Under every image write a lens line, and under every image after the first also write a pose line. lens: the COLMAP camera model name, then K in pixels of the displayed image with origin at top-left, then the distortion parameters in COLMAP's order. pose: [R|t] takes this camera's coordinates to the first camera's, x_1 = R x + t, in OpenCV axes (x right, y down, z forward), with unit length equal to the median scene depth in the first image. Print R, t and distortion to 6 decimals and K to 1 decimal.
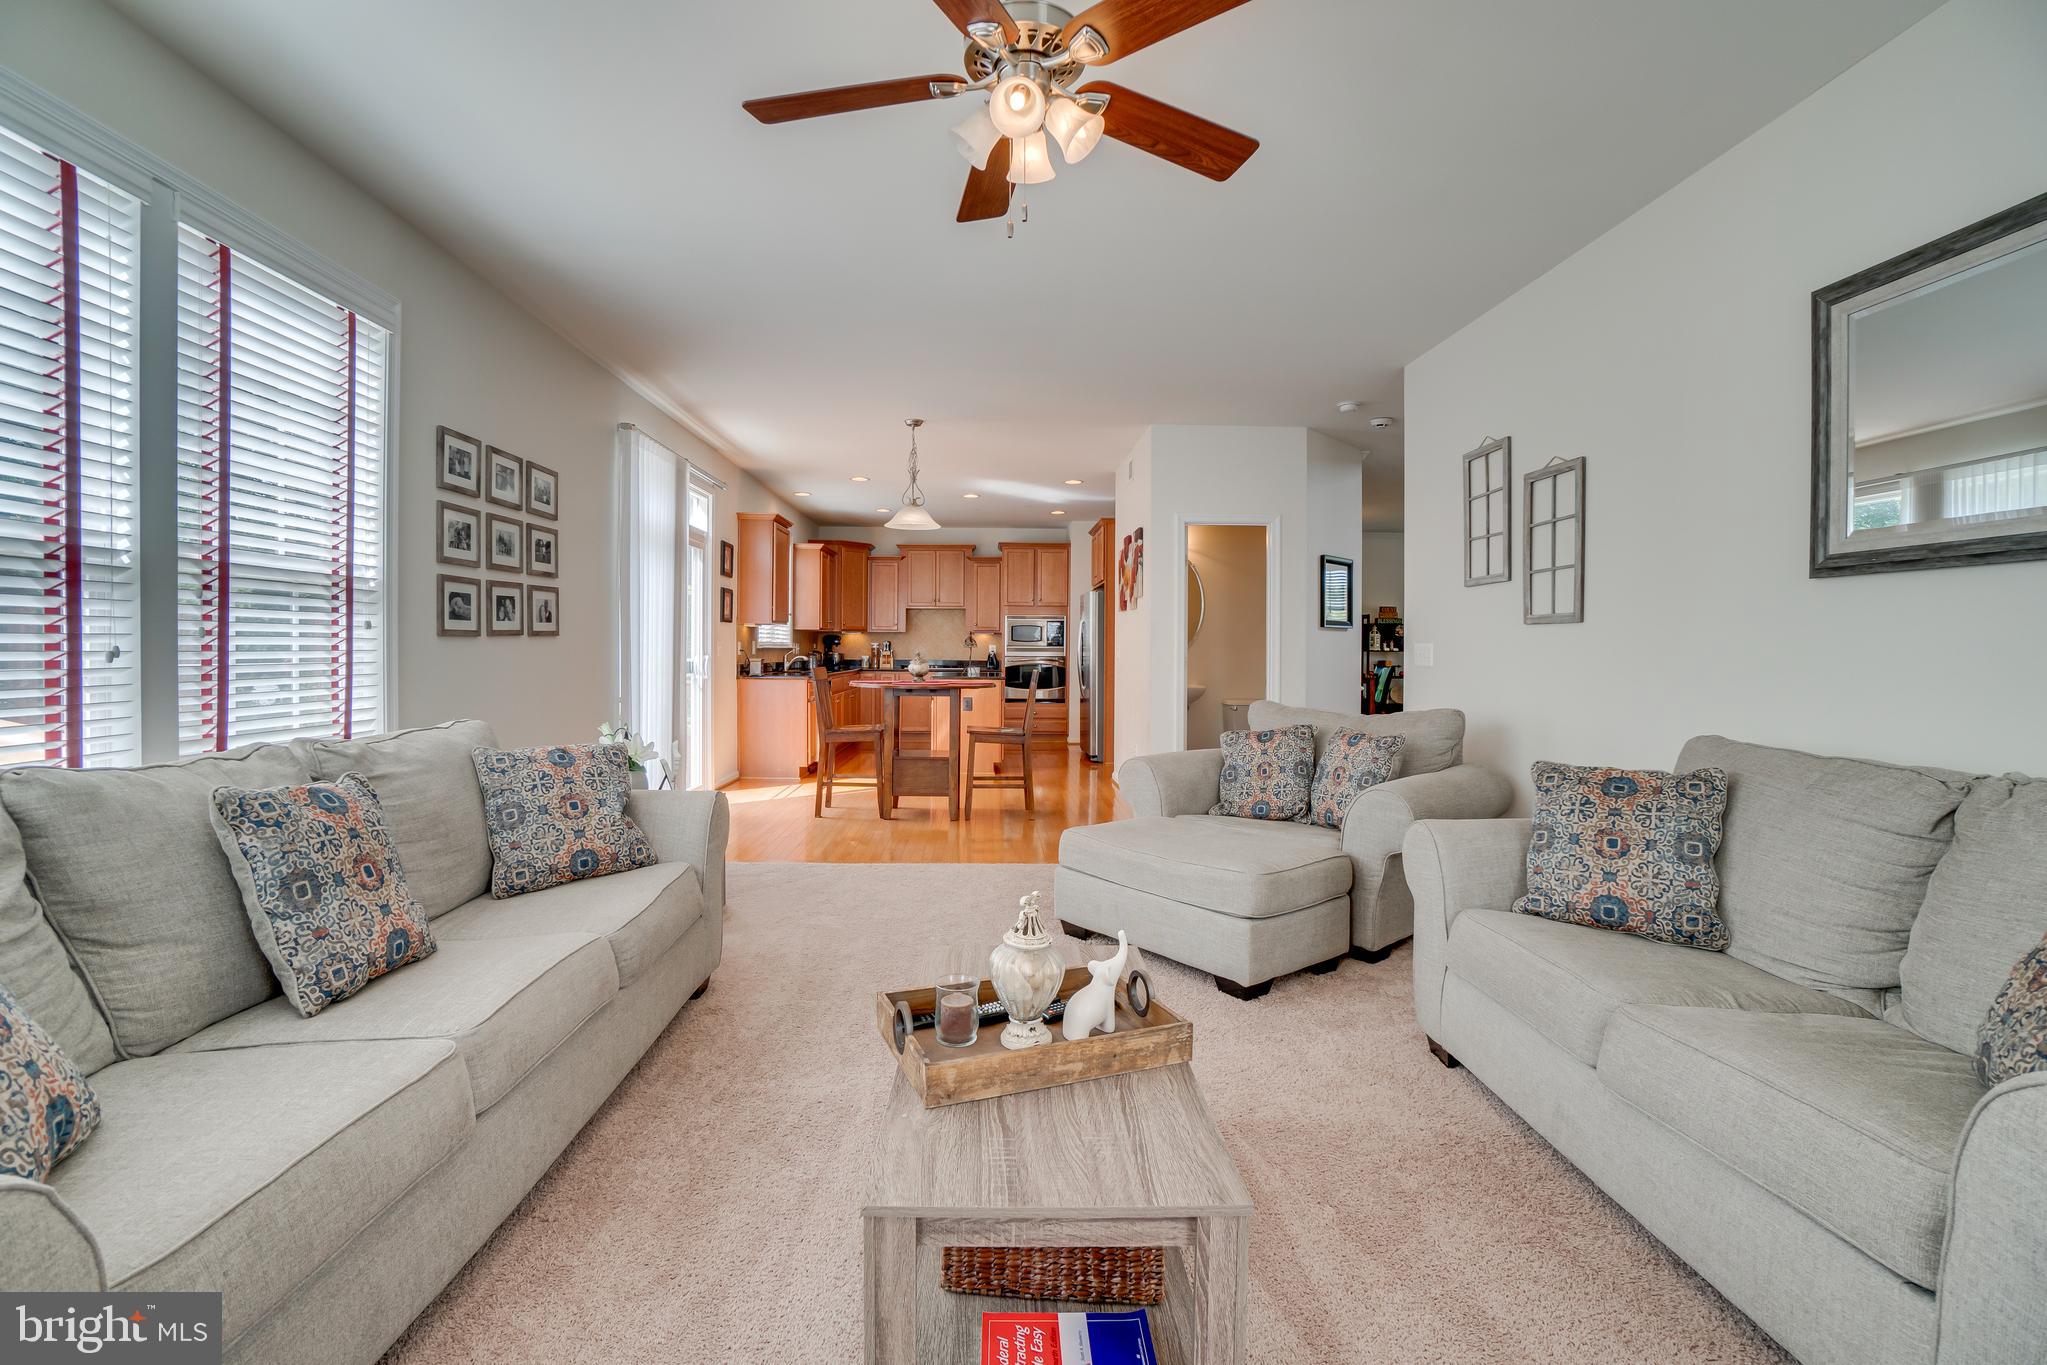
lens RADIAL K [[912.5, 0, 1012.4], [0, 912.5, 658.1], [0, 0, 1]] dist [-0.060077, 0.023650]
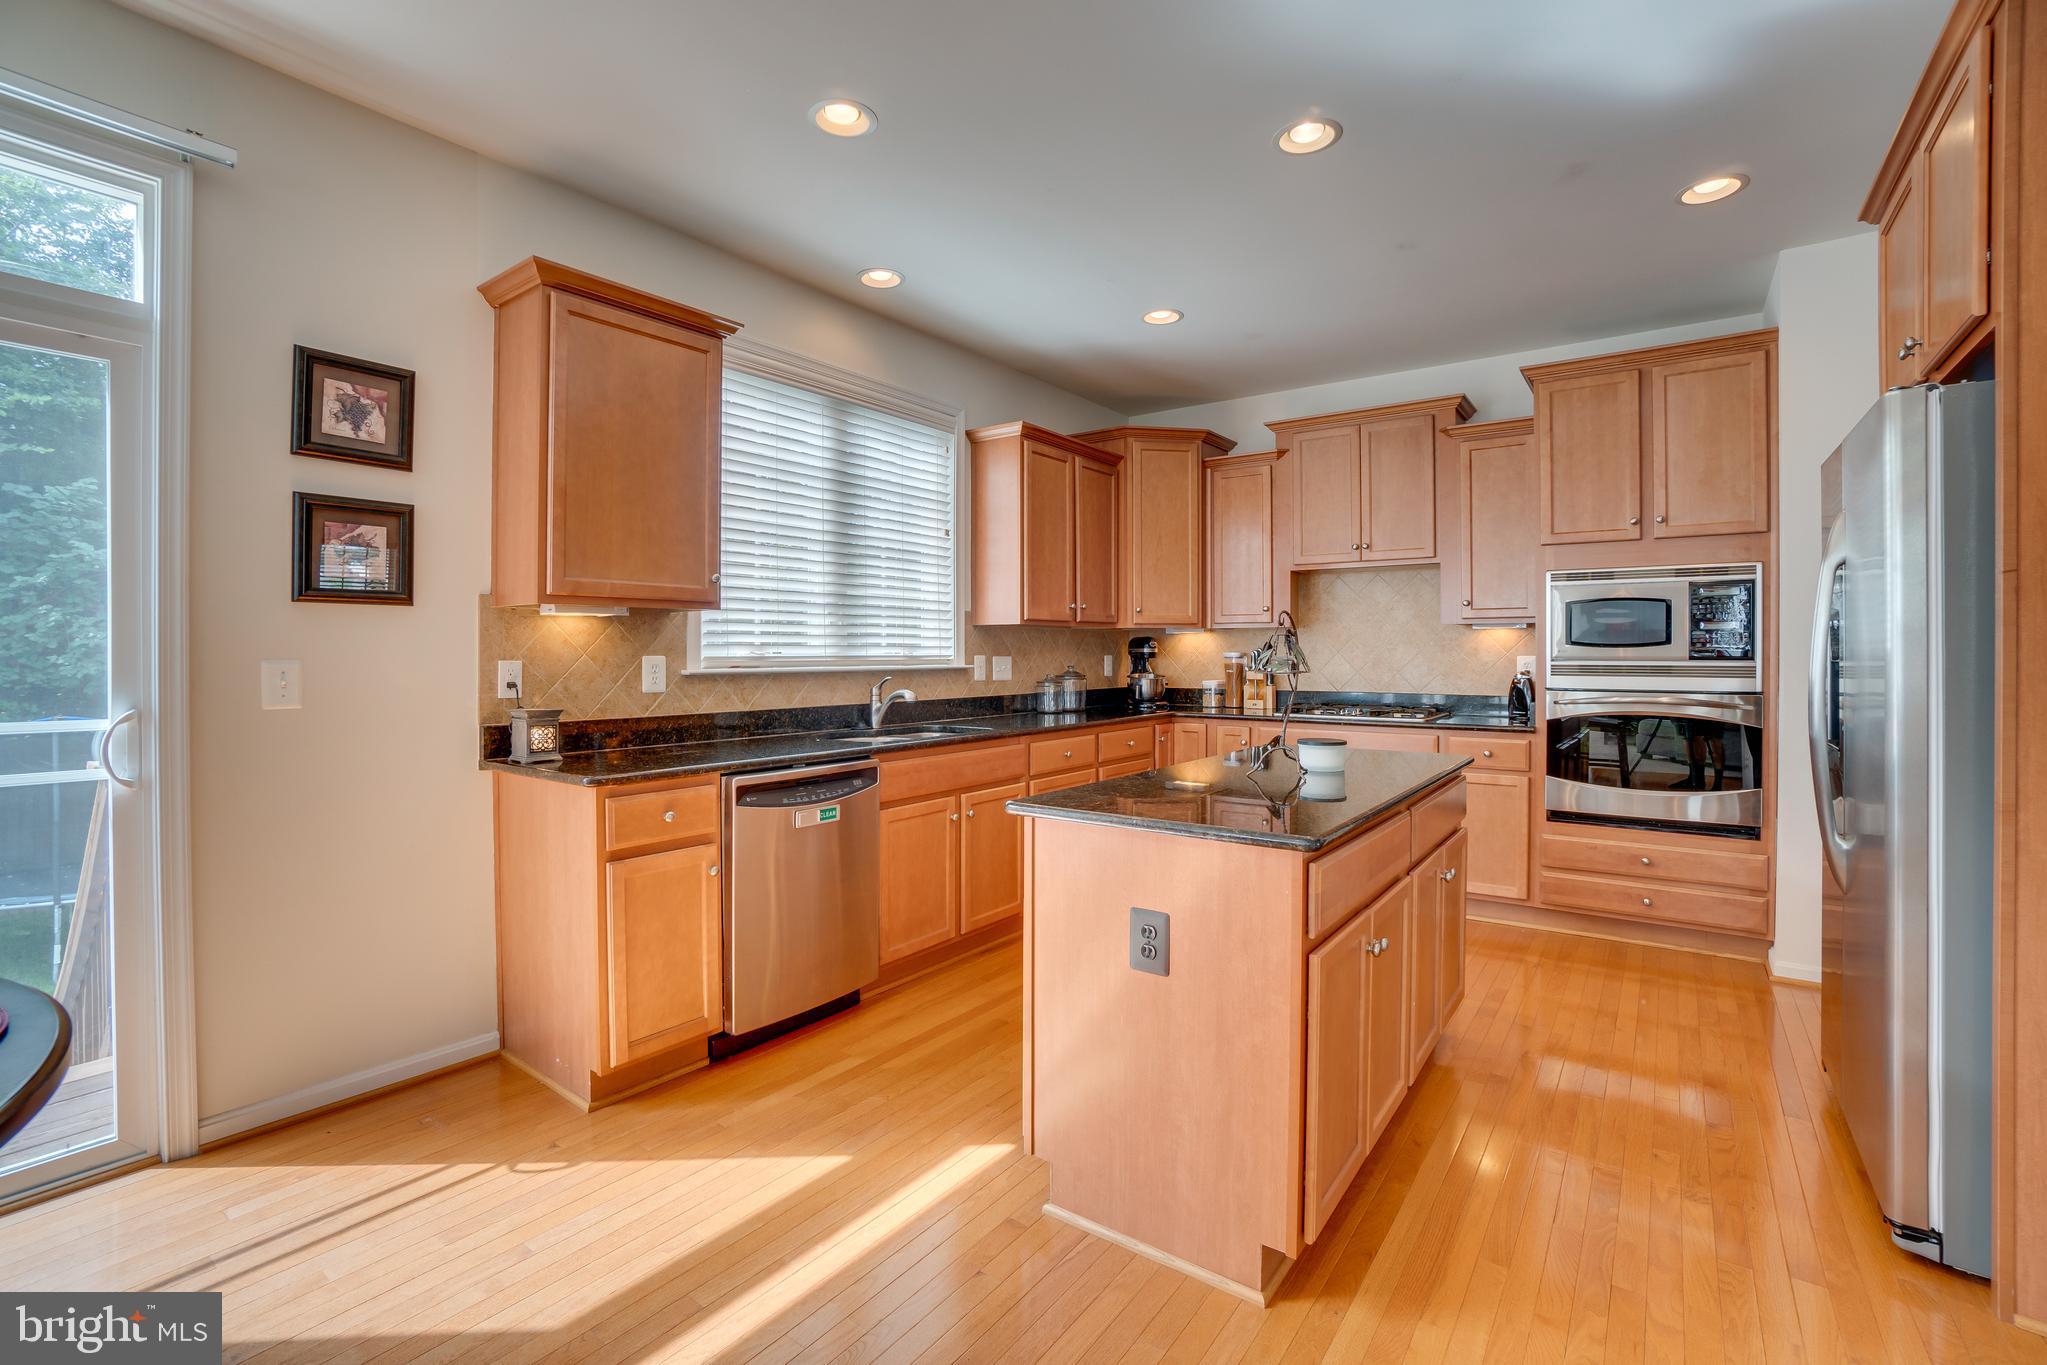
lens RADIAL K [[912.5, 0, 1012.4], [0, 912.5, 658.1], [0, 0, 1]] dist [-0.060077, 0.023650]
pose [[0.782853, -0.001339, -0.622206, 0.126451], [-0.000898, 0.999994, -0.003282, -0.035225], [0.622207, 0.003128, 0.782847, 1.673024]]
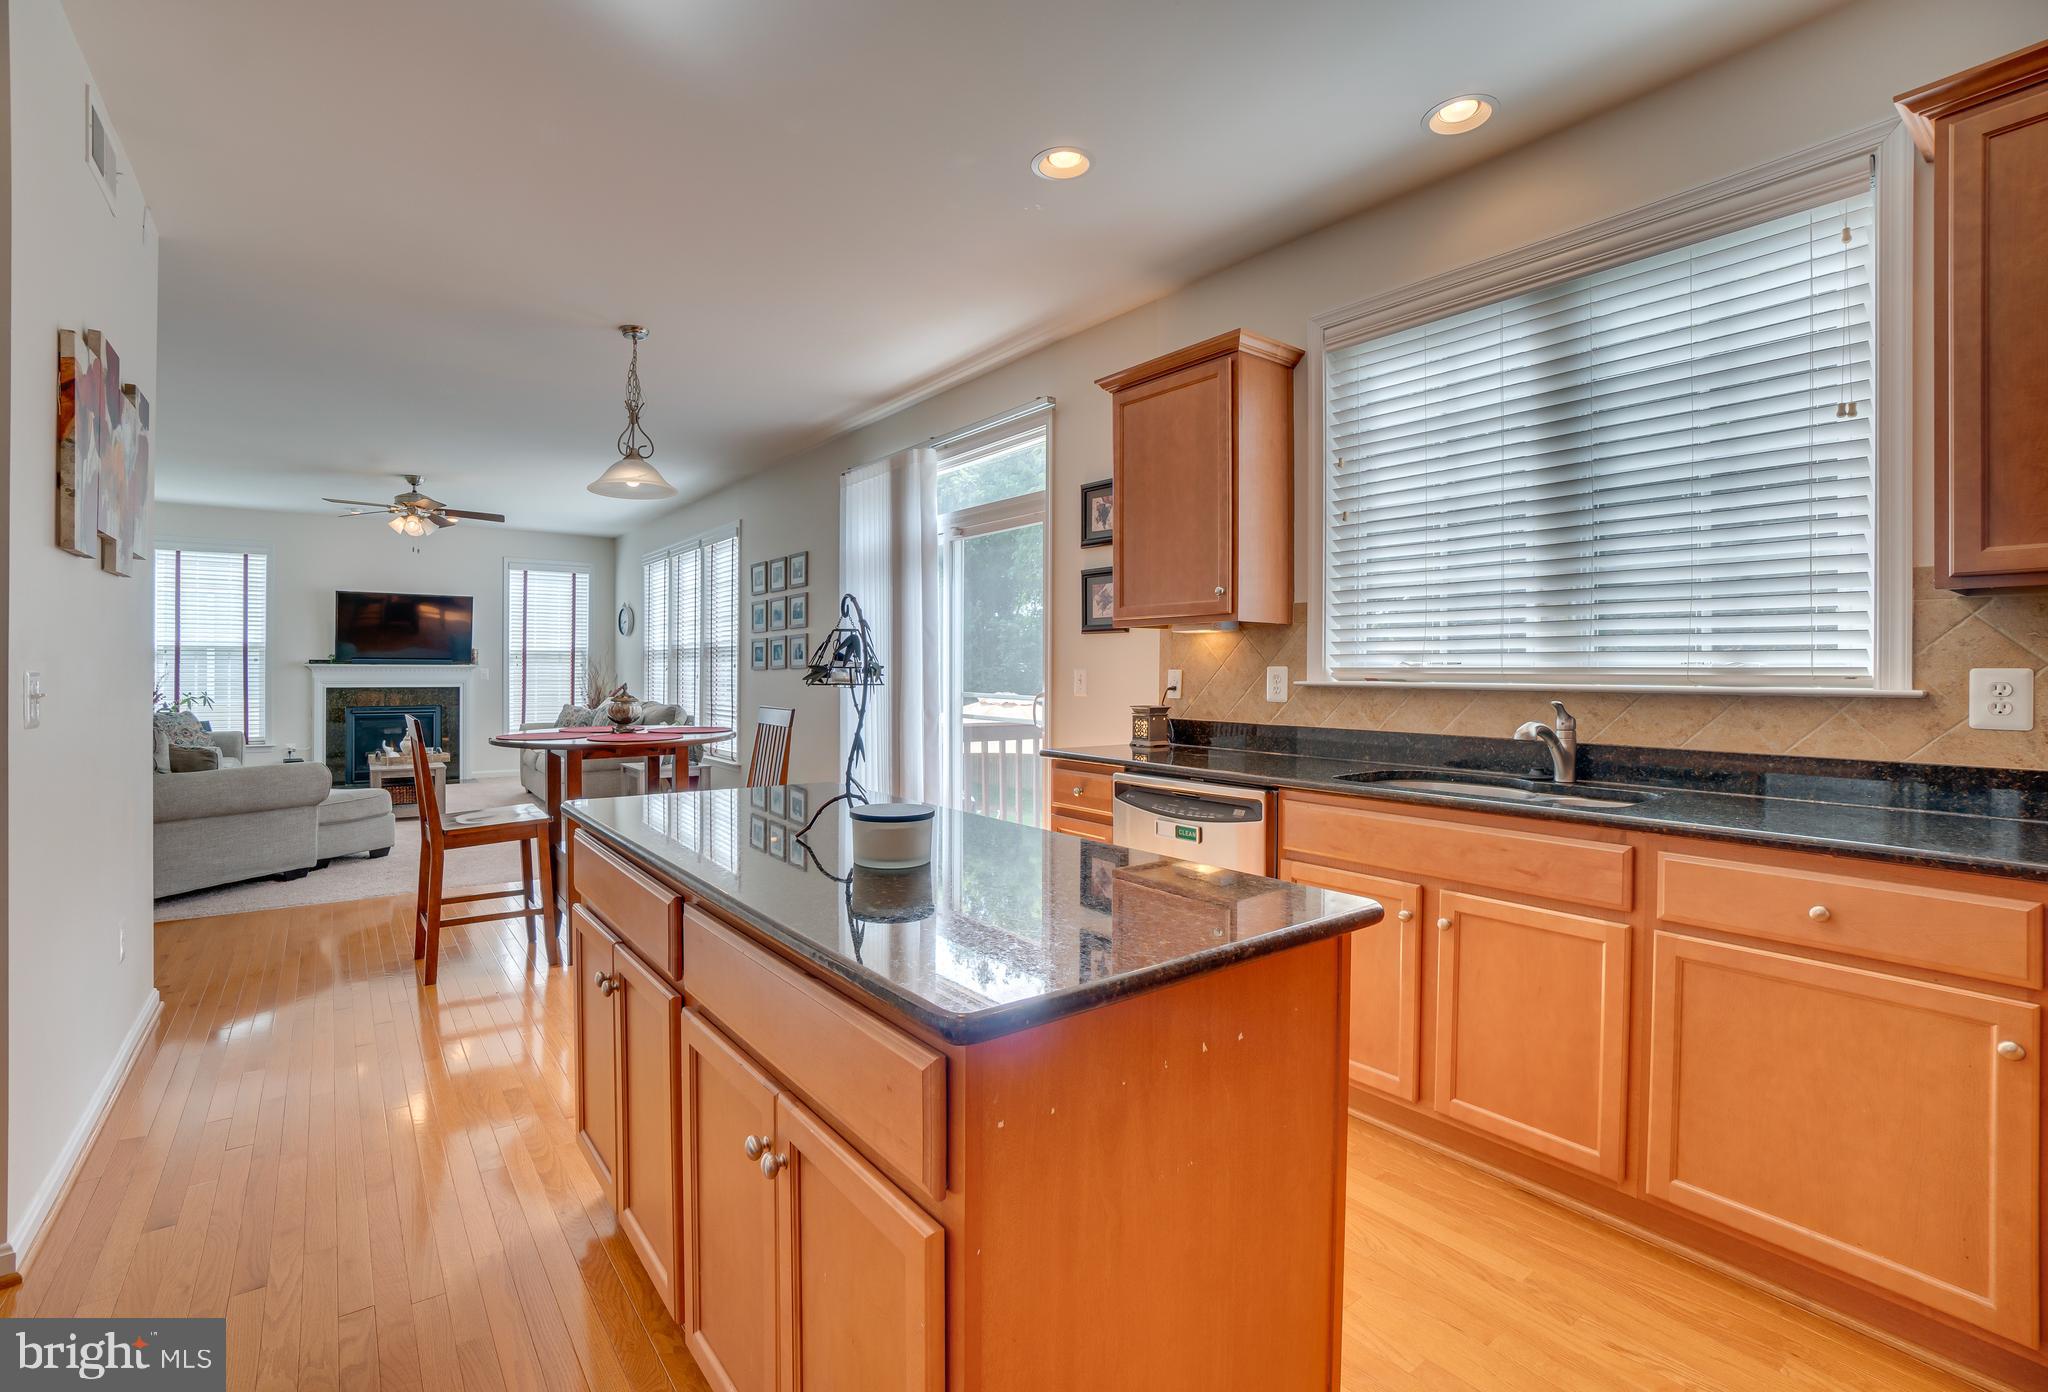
lens RADIAL K [[923.2, 0, 980.4], [0, 923.2, 668.1], [0, 0, 1]] dist [-0.039117, 0.000142]
pose [[-0.830119, -0.009894, -0.557498, 0.074424], [-0.014054, 0.999896, 0.003182, -0.036937], [0.557409, 0.010477, -0.830172, 2.614439]]
